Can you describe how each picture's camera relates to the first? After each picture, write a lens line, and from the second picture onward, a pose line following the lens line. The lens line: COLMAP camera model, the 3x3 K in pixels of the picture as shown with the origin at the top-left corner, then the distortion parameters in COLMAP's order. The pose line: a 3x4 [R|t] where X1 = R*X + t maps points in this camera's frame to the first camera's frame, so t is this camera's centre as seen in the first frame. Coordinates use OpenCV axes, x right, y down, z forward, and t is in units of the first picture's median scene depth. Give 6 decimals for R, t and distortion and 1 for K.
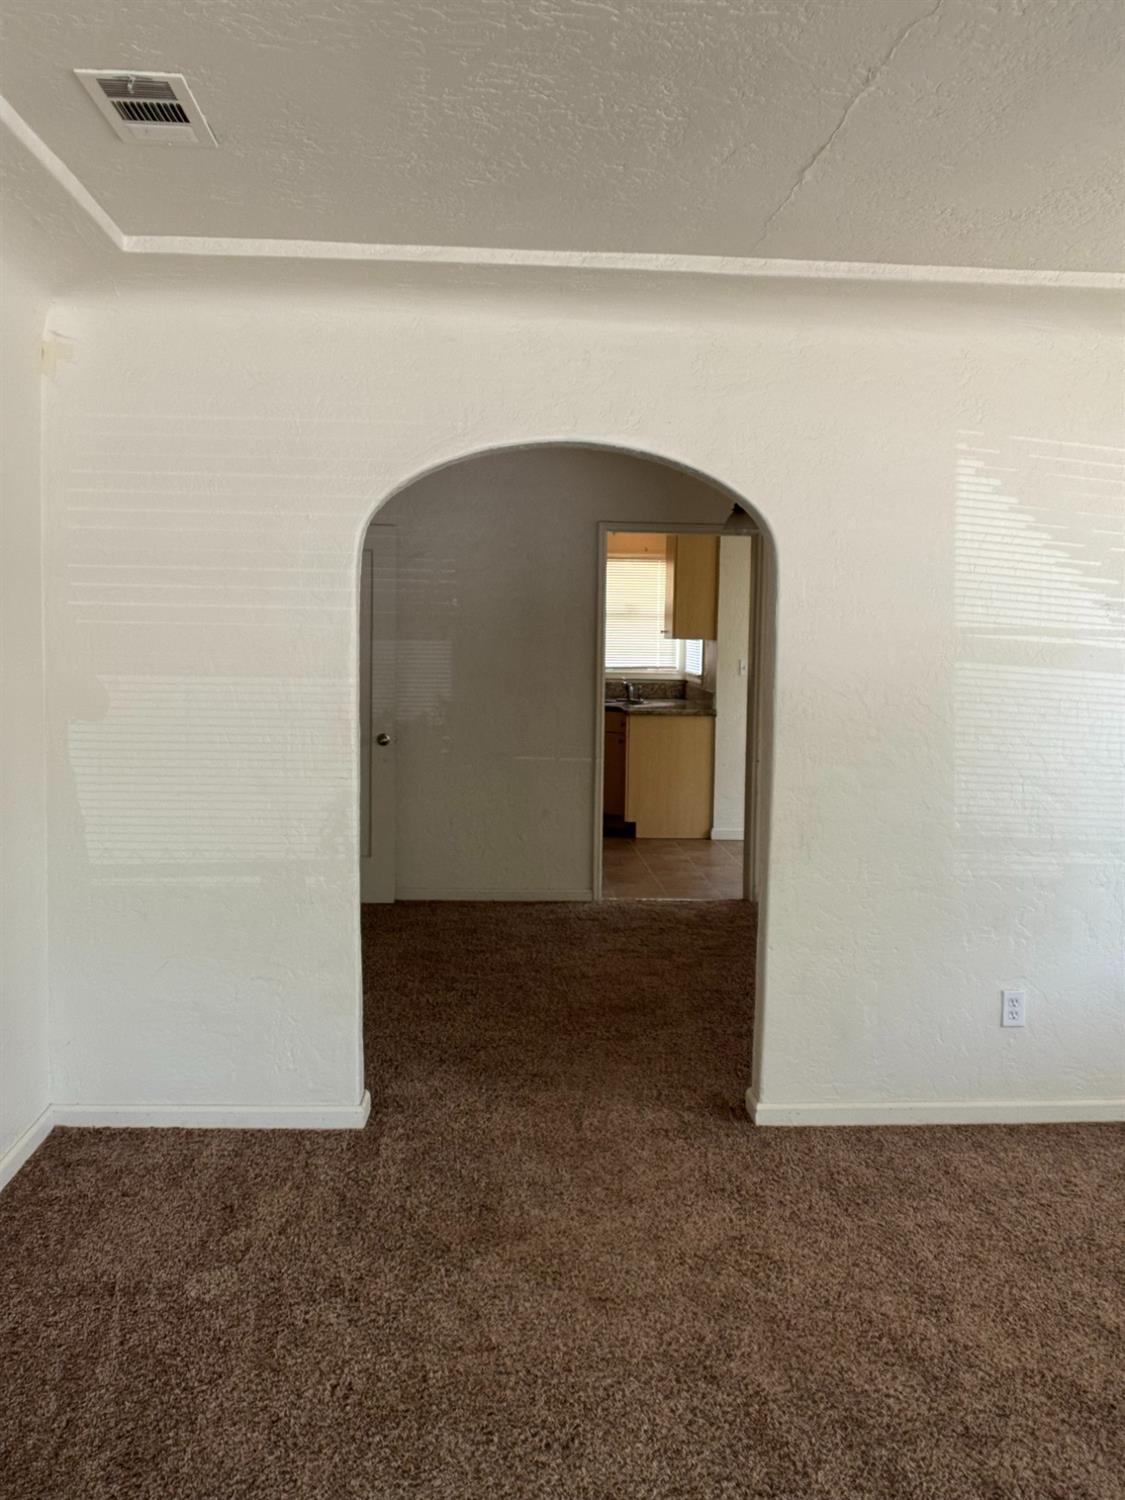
lens RADIAL K [[1436.6, 0, 568.4], [0, 1436.6, 749.4], [0, 0, 1]] dist [-0.052862, -0.016302]
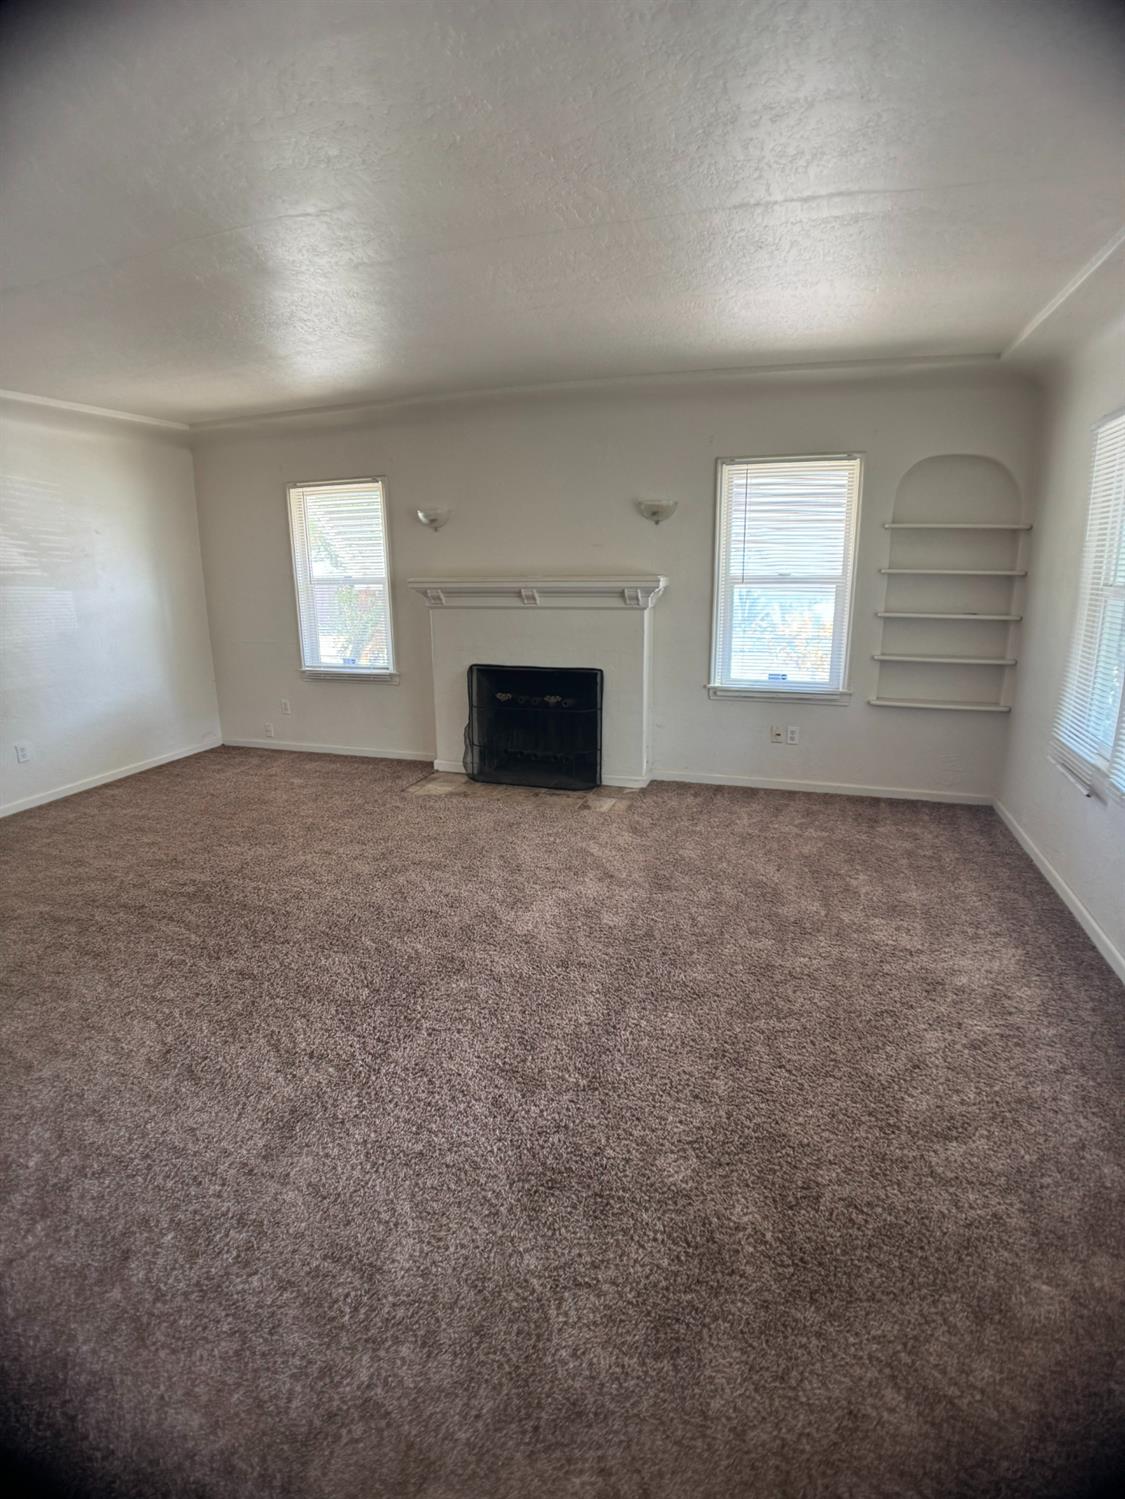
lens RADIAL K [[723.2, 0, 562.5], [0, 723.2, 749.5], [0, 0, 1]] dist [-0.065429, -0.012467]
pose [[0.372229, -0.244226, 0.895432, -0.309711], [0.091942, 0.969716, 0.226267, 0.022244], [-0.923576, -0.001895, 0.383412, -0.116079]]
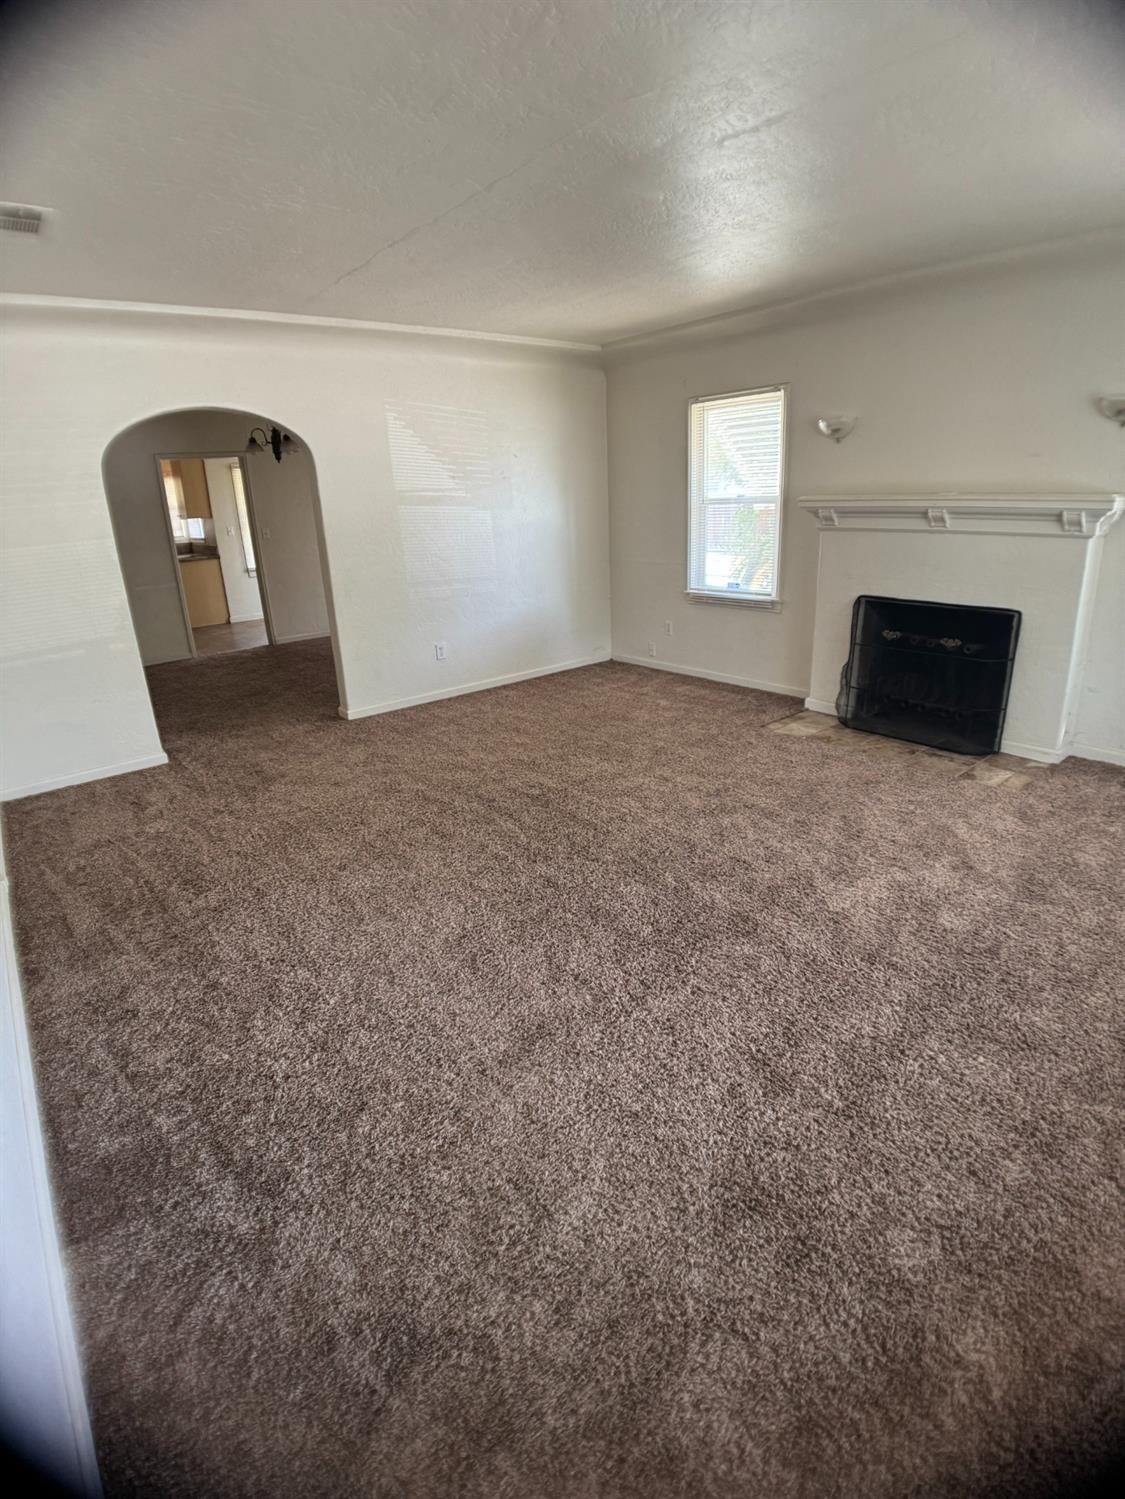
lens RADIAL K [[723.2, 0, 562.5], [0, 723.2, 749.5], [0, 0, 1]] dist [-0.065429, -0.012467]
pose [[0.811804, -0.238566, 0.532973, -0.226697], [0.103022, 0.956932, 0.271418, 0.029763], [-0.574771, -0.165430, 0.801419, -0.142074]]
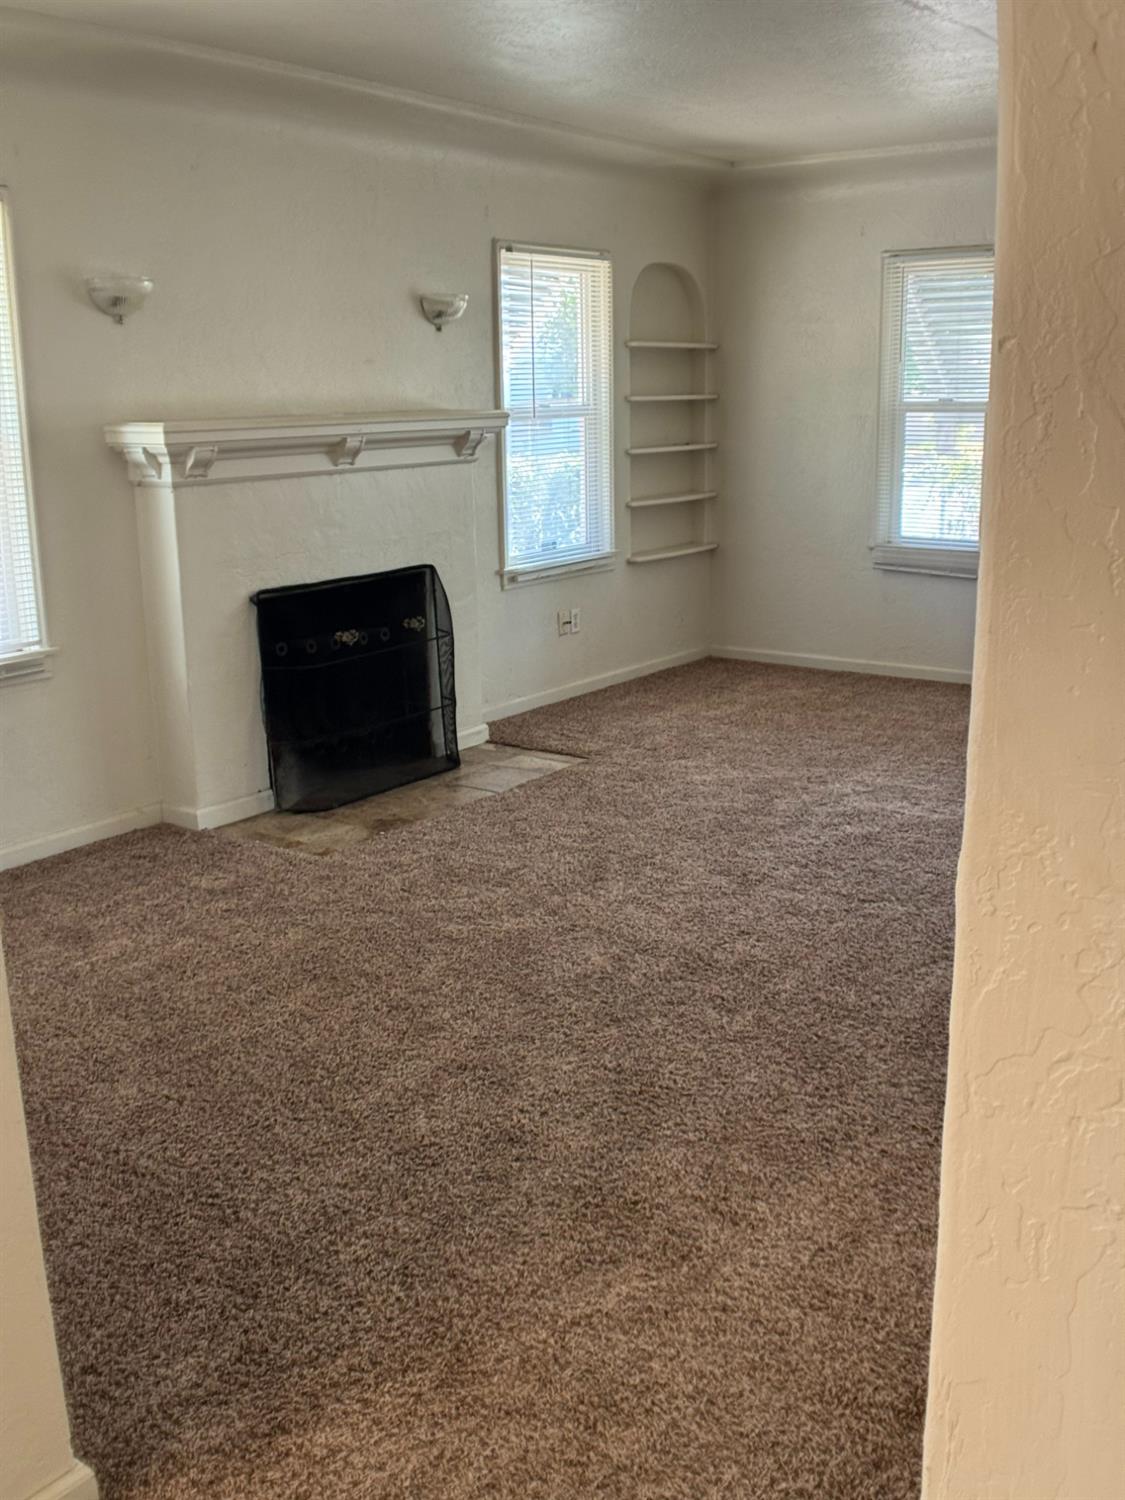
lens RADIAL K [[1436.6, 0, 568.4], [0, 1436.6, 749.4], [0, 0, 1]] dist [-0.052862, -0.016302]
pose [[-0.769981, -0.163718, 0.616705, -0.220229], [0.052438, 0.947016, 0.316877, -0.097204], [-0.635908, 0.276328, -0.720600, 1.193418]]
